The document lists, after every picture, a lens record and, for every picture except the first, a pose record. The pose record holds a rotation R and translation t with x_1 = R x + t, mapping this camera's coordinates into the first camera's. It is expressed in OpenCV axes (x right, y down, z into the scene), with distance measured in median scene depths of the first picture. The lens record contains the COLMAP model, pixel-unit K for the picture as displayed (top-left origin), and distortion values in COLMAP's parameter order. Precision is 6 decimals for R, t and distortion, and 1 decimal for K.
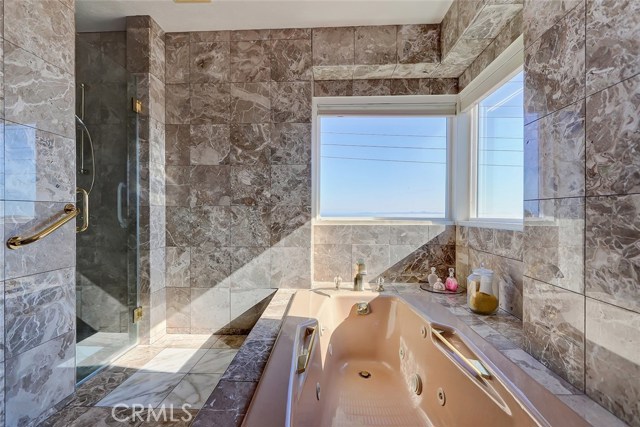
lens RADIAL K [[289.7, 0, 312.4], [0, 289.7, 219.0], [0, 0, 1]] dist [0.000034, -0.000123]
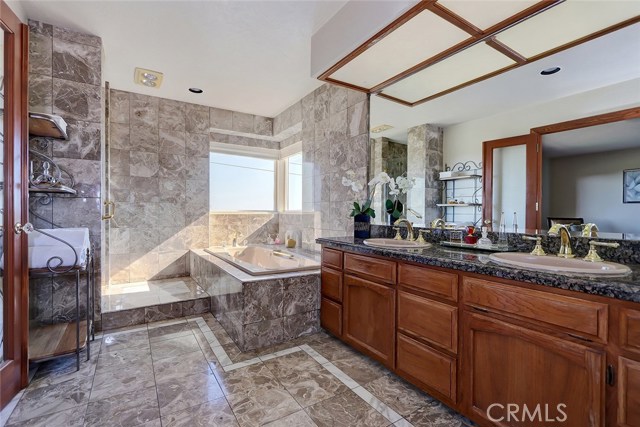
lens RADIAL K [[297.2, 0, 320.0], [0, 297.2, 213.5], [0, 0, 1]] dist [0.001134, 0.000054]
pose [[0.806957, -0.001676, 0.590608, -0.545921], [0.001810, 0.999998, 0.000366, 0.019273], [-0.590608, 0.000774, 0.806958, -0.924926]]
